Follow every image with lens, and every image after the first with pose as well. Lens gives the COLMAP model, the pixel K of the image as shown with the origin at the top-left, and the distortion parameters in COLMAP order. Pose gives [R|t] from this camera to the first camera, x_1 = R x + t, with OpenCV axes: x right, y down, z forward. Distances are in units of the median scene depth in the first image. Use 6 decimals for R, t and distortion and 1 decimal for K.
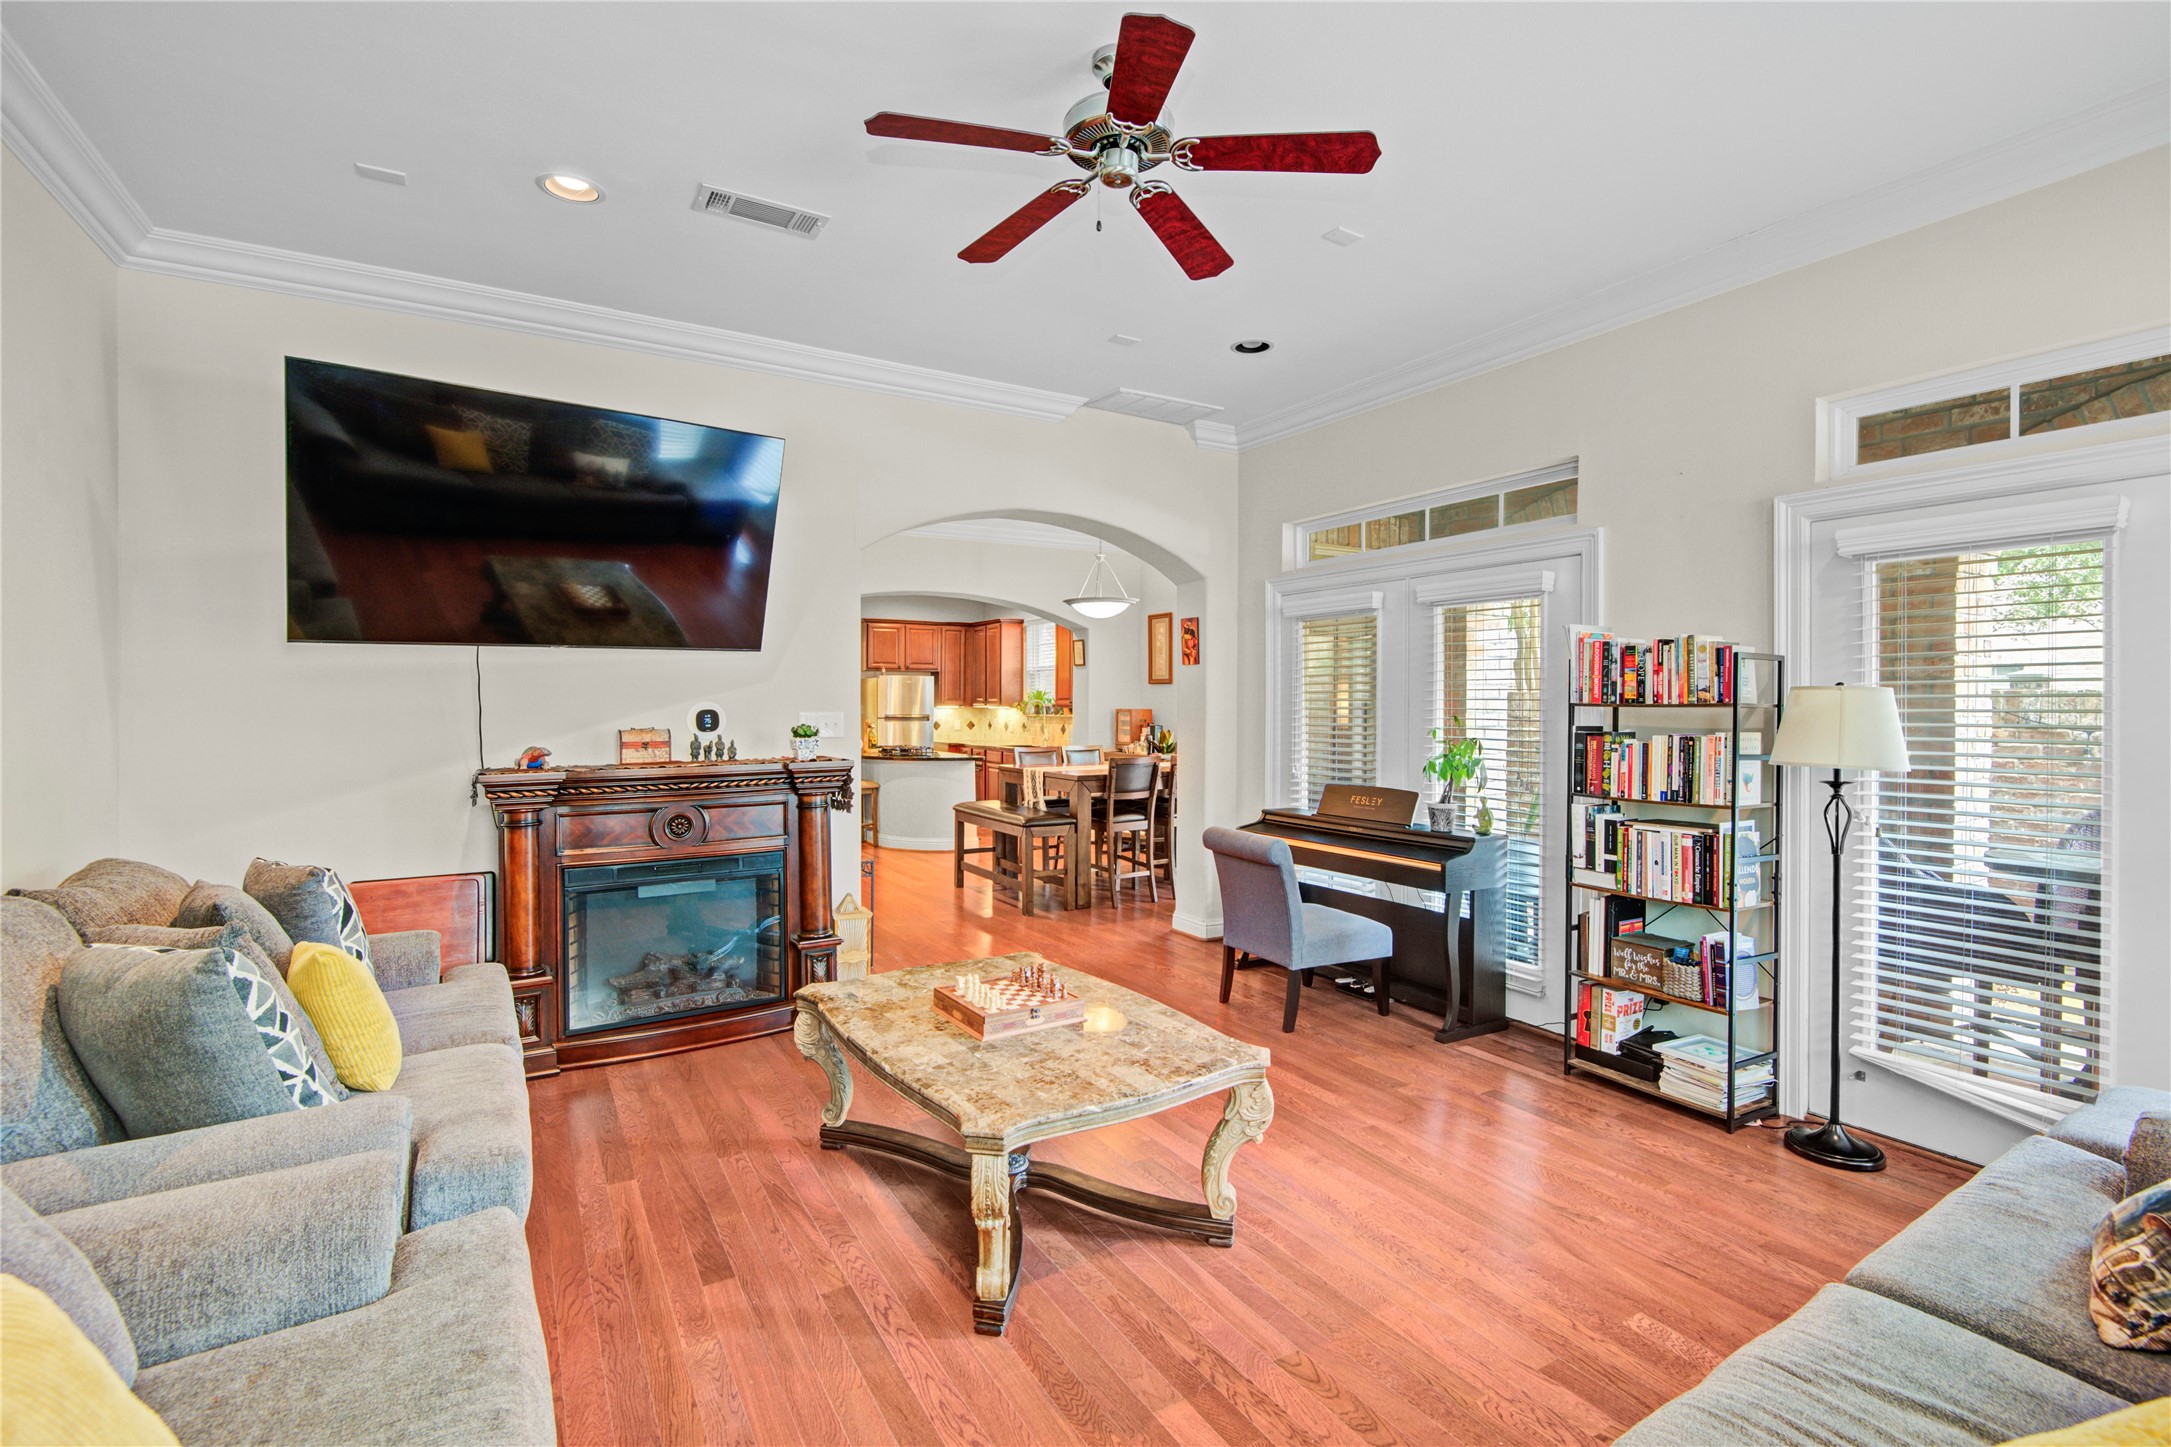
lens RADIAL K [[999.8, 0, 1087.4], [0, 999.8, 712.2], [0, 0, 1]] dist [-0.001917, -0.000592]
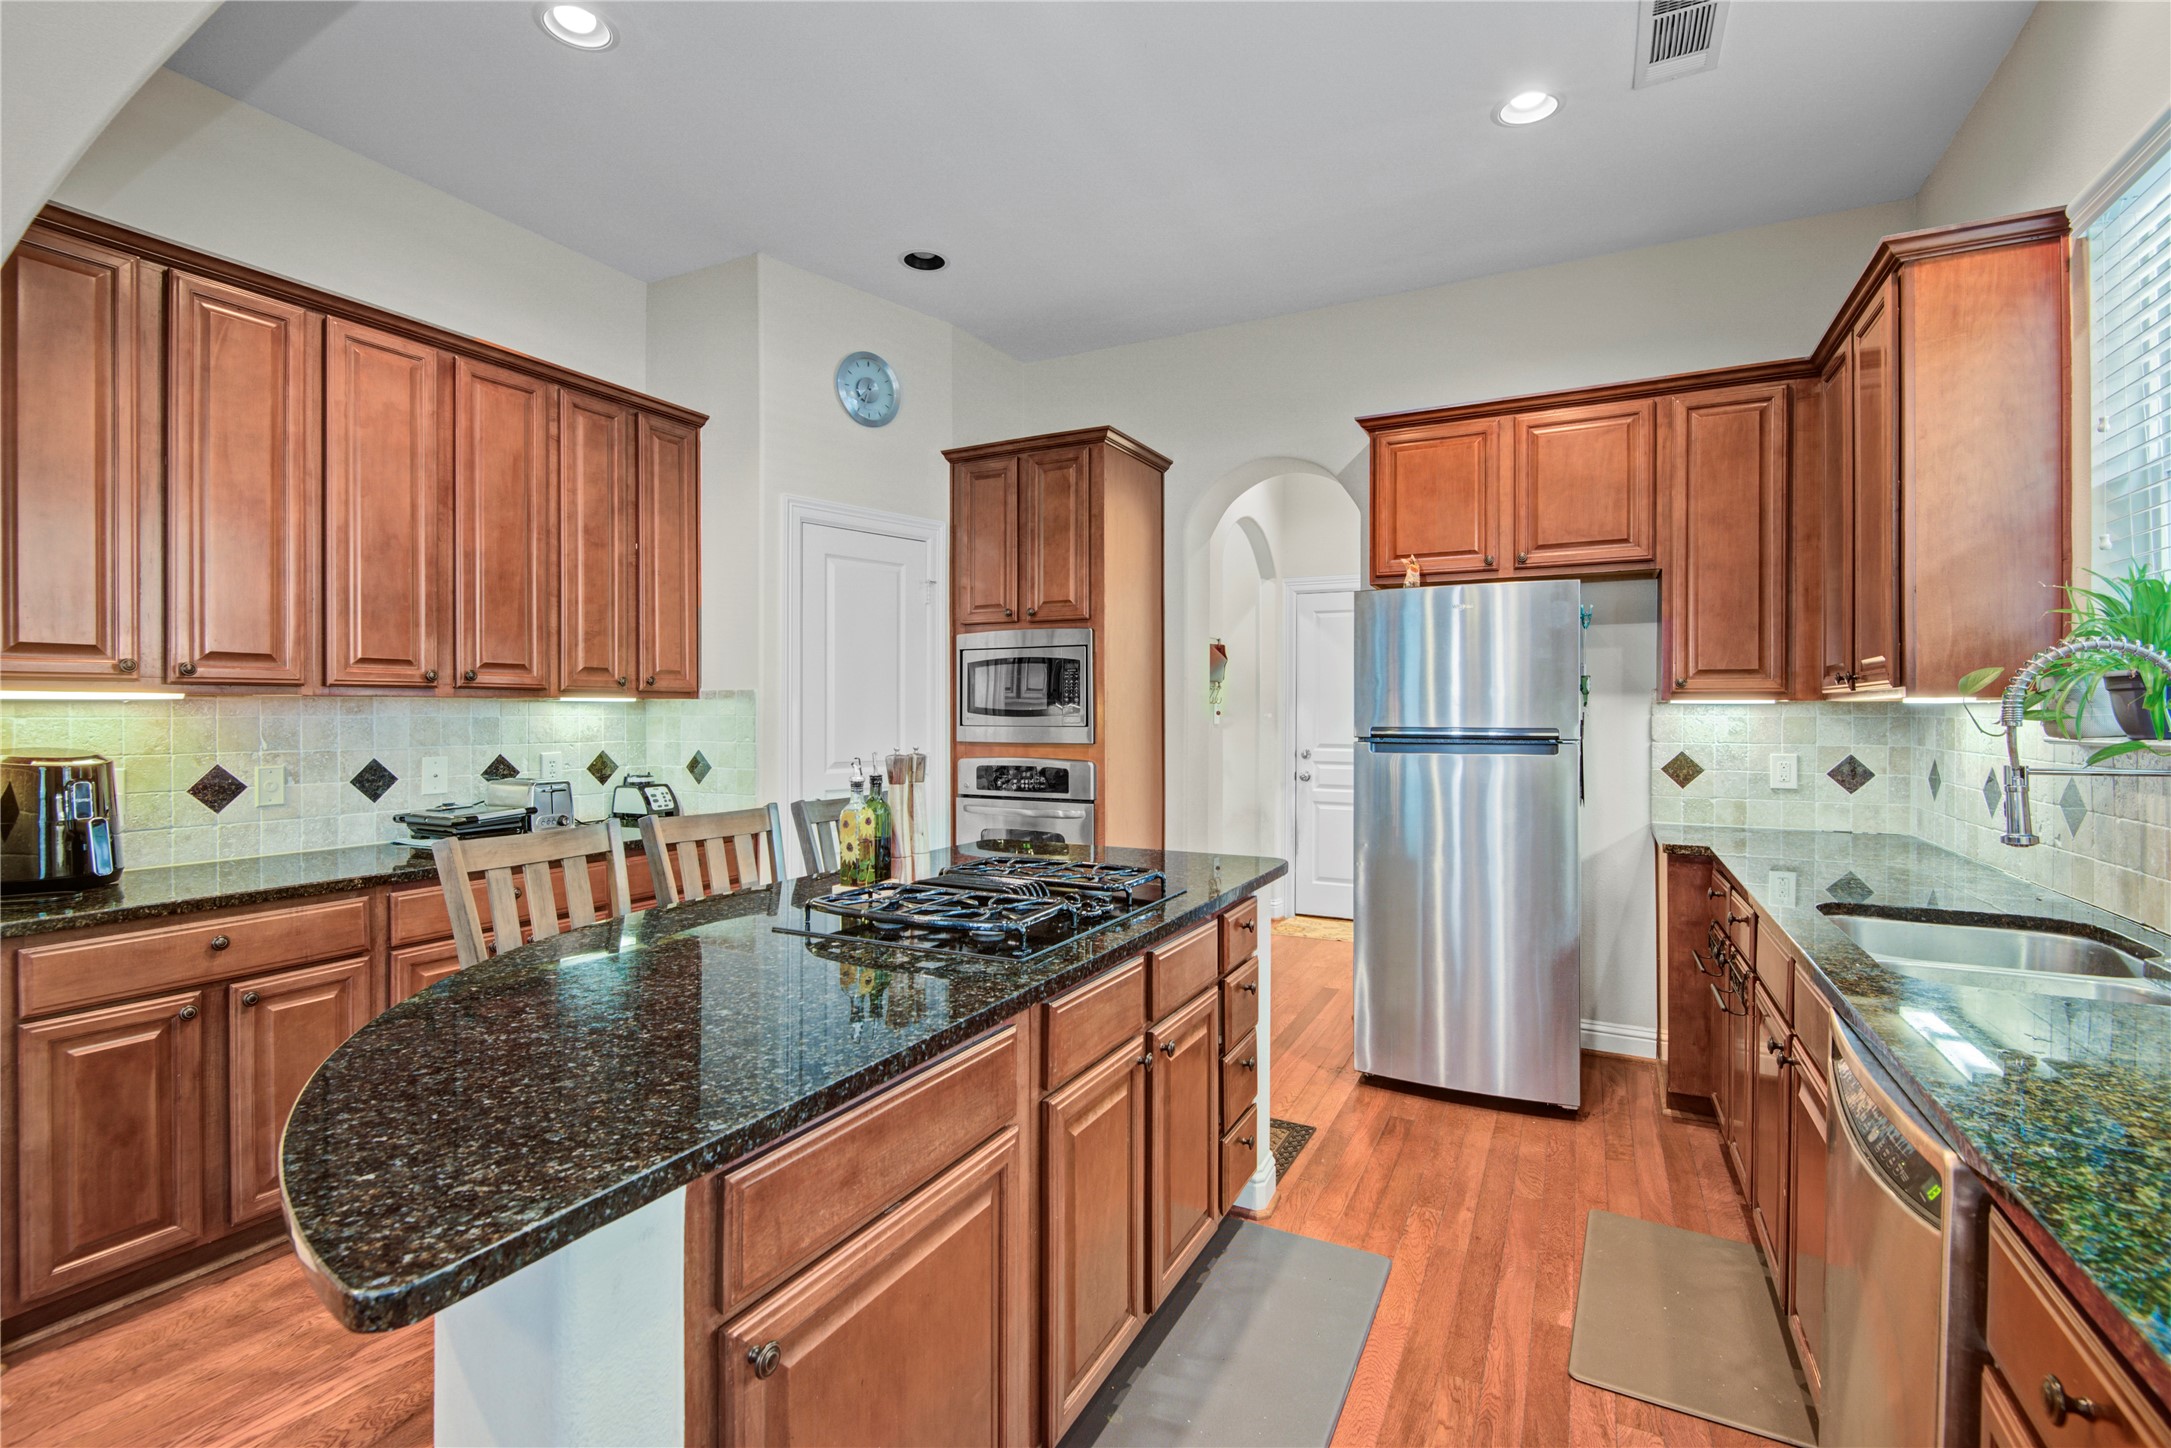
lens RADIAL K [[980.9, 0, 1088.9], [0, 980.9, 713.4], [0, 0, 1]] dist [-0.001765, -0.000168]
pose [[0.511452, 0.004790, -0.859299, -0.010463], [-0.007687, 0.999970, 0.001000, -0.004497], [0.859278, 0.006094, 0.511473, 2.237395]]
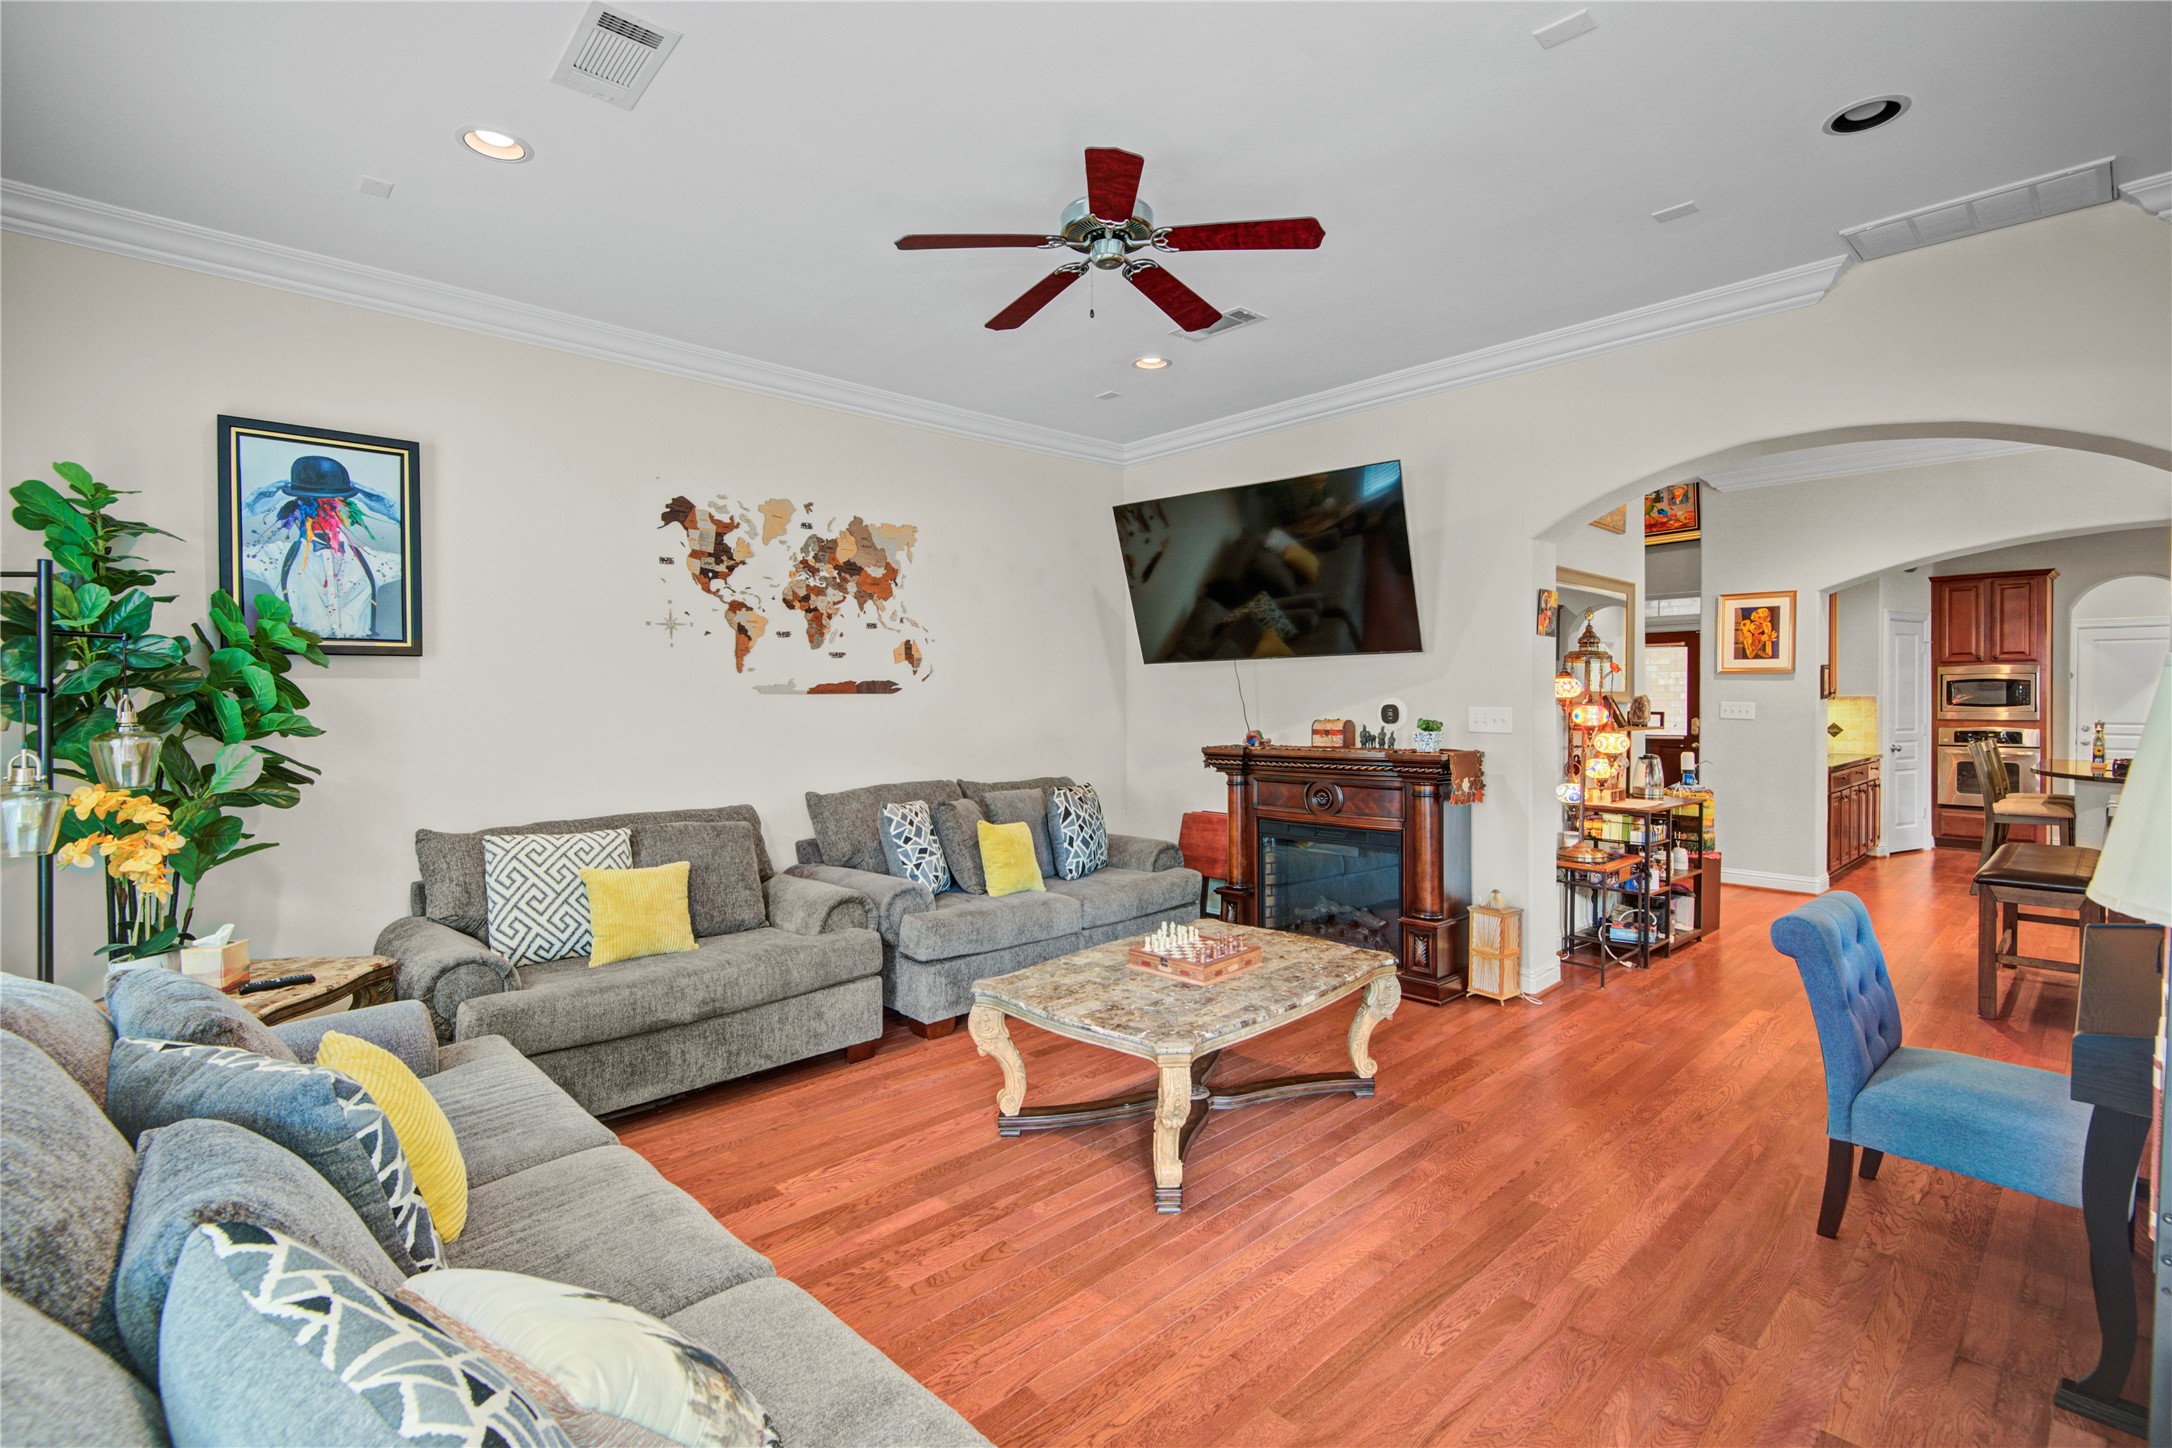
lens RADIAL K [[1000.3, 0, 1087.9], [0, 1000.3, 712.7], [0, 0, 1]] dist [-0.001917, -0.000592]
pose [[0.210145, 0.015383, -0.977549, 0.738284], [-0.004871, 0.999880, 0.014687, -0.009753], [0.977658, 0.001675, 0.210194, 0.443407]]
